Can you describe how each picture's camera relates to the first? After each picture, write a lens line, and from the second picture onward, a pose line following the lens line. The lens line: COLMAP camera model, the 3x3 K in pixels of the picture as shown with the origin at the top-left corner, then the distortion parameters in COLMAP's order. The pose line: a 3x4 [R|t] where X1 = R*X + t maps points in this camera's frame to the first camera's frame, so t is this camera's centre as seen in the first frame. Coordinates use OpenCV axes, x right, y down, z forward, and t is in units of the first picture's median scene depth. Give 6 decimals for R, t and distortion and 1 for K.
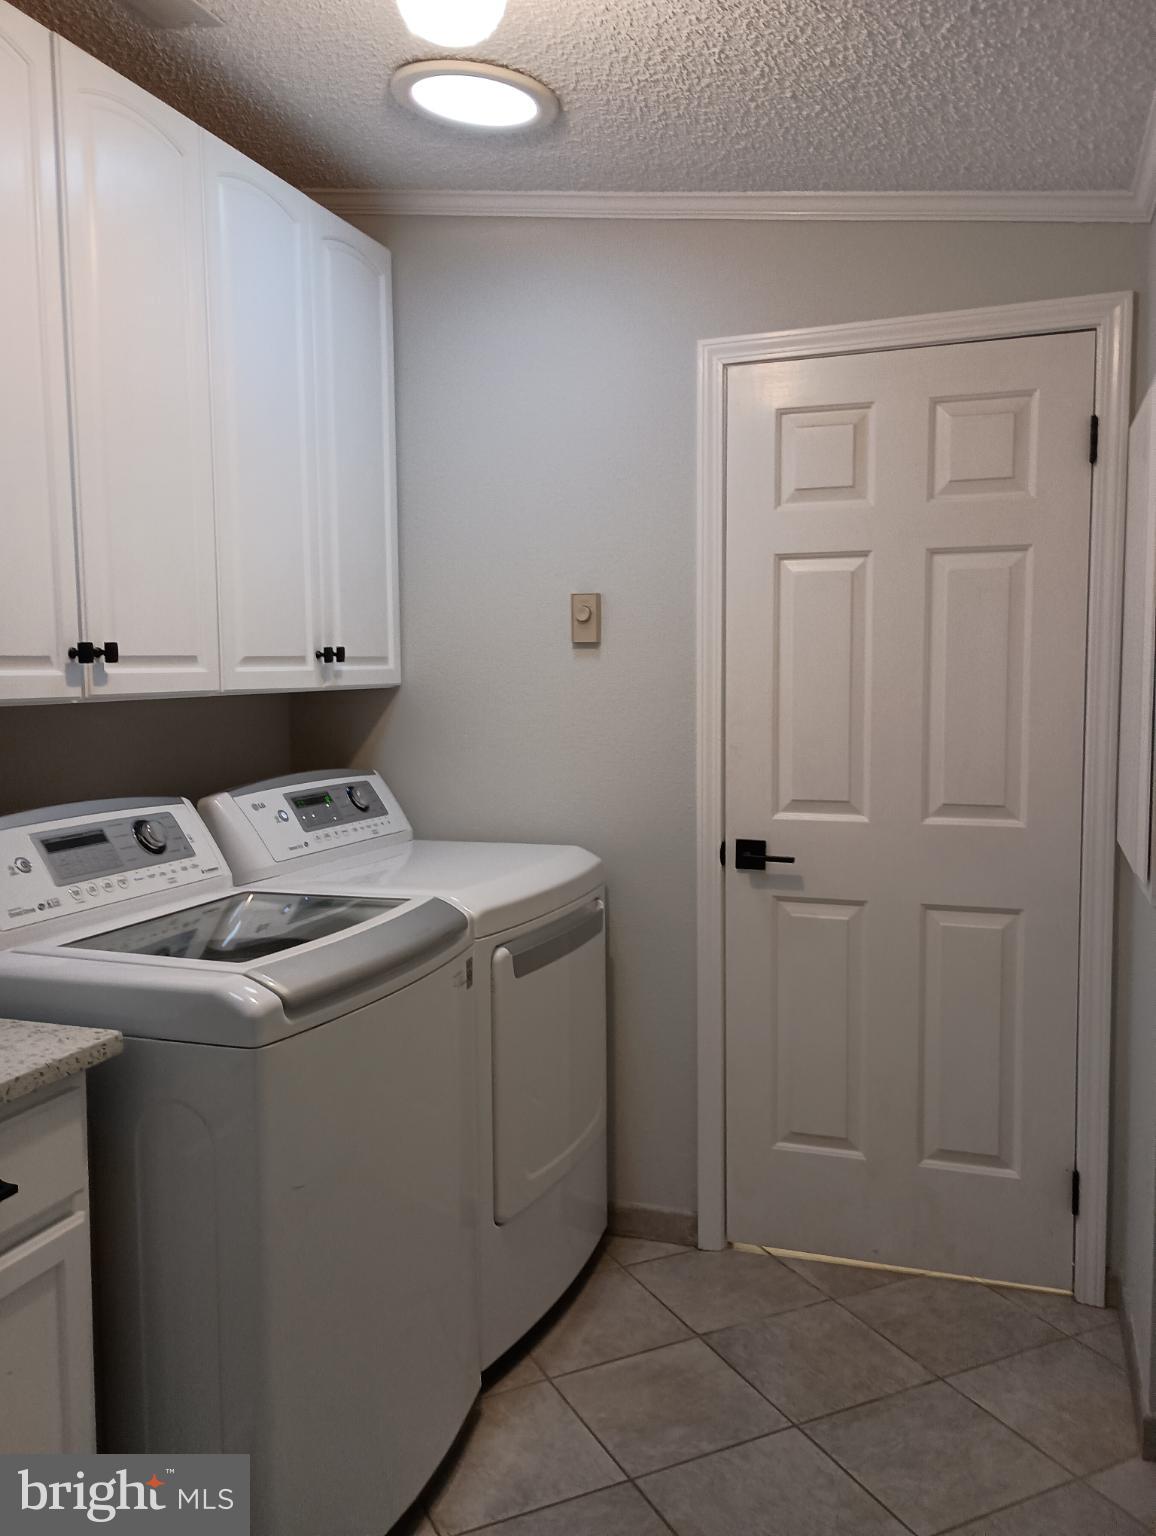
lens RADIAL K [[1270.6, 0, 578.6], [0, 1270.6, 769.6], [0, 0, 1]] dist [0.065516, -0.069195]
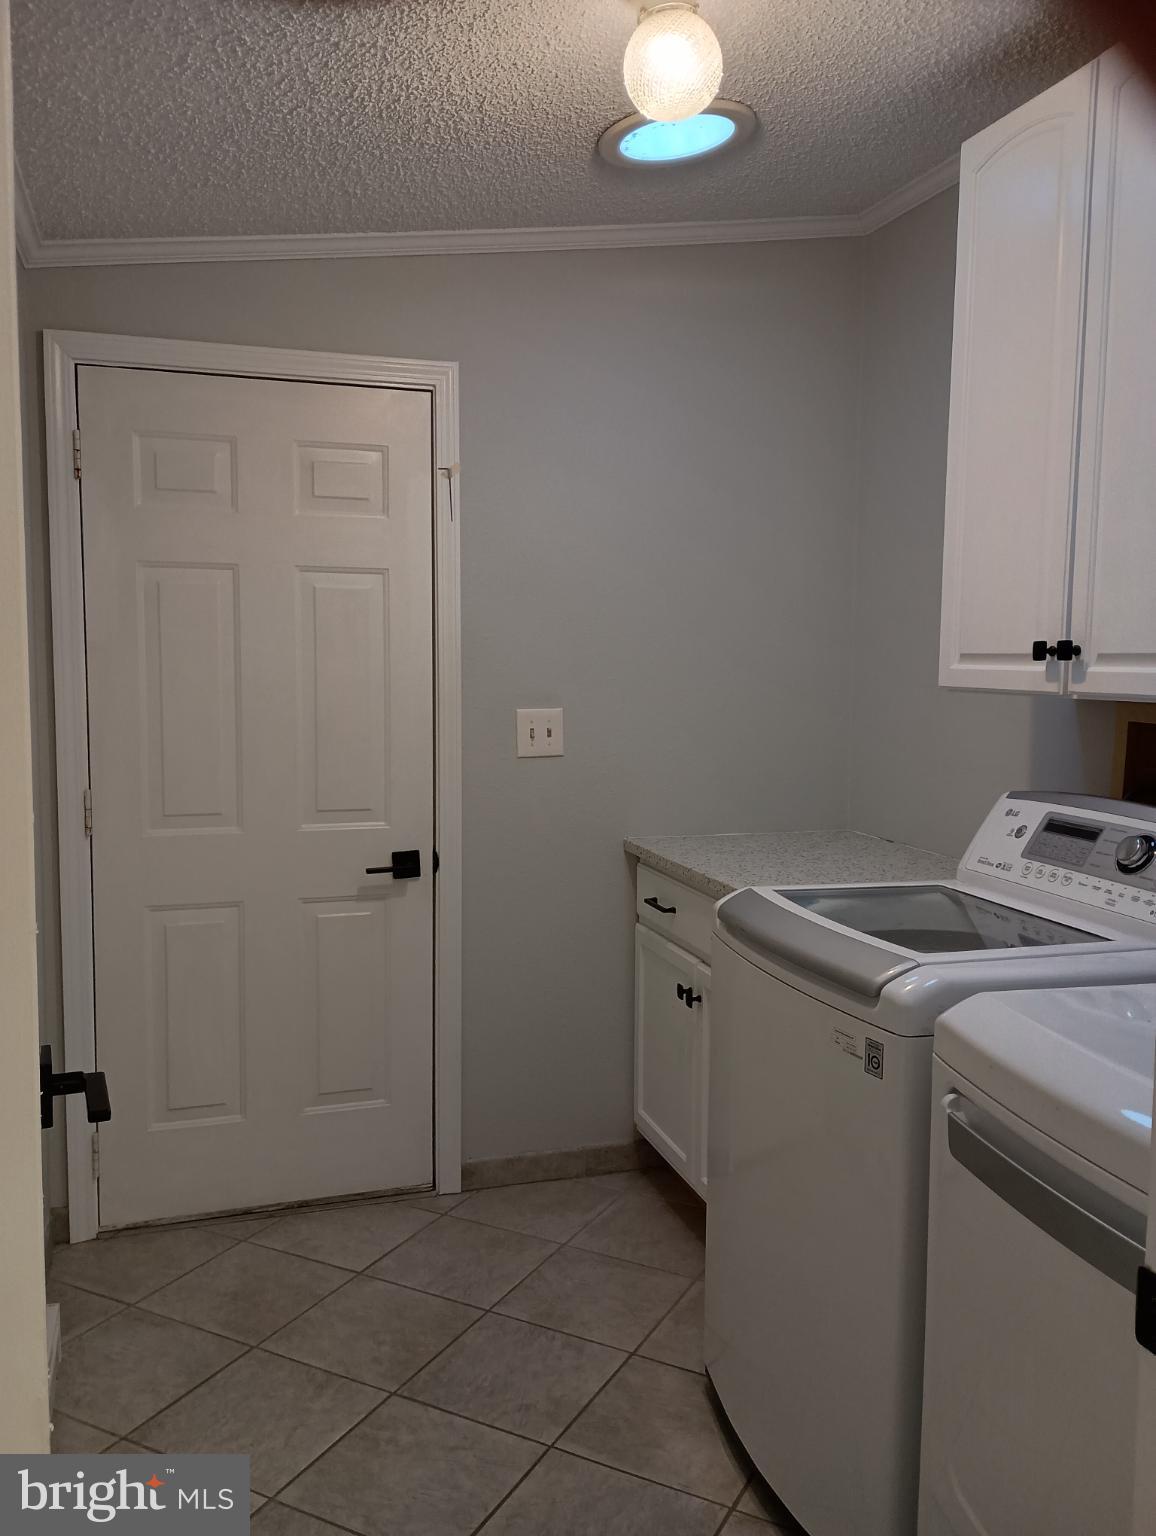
lens RADIAL K [[1270.6, 0, 578.6], [0, 1270.6, 766.9], [0, 0, 1]] dist [0.065516, -0.069195]
pose [[-0.798472, 0.046908, -0.600202, 0.563660], [-0.061479, 0.985395, 0.158801, -0.138624], [0.598885, 0.163698, -0.783926, 1.589139]]
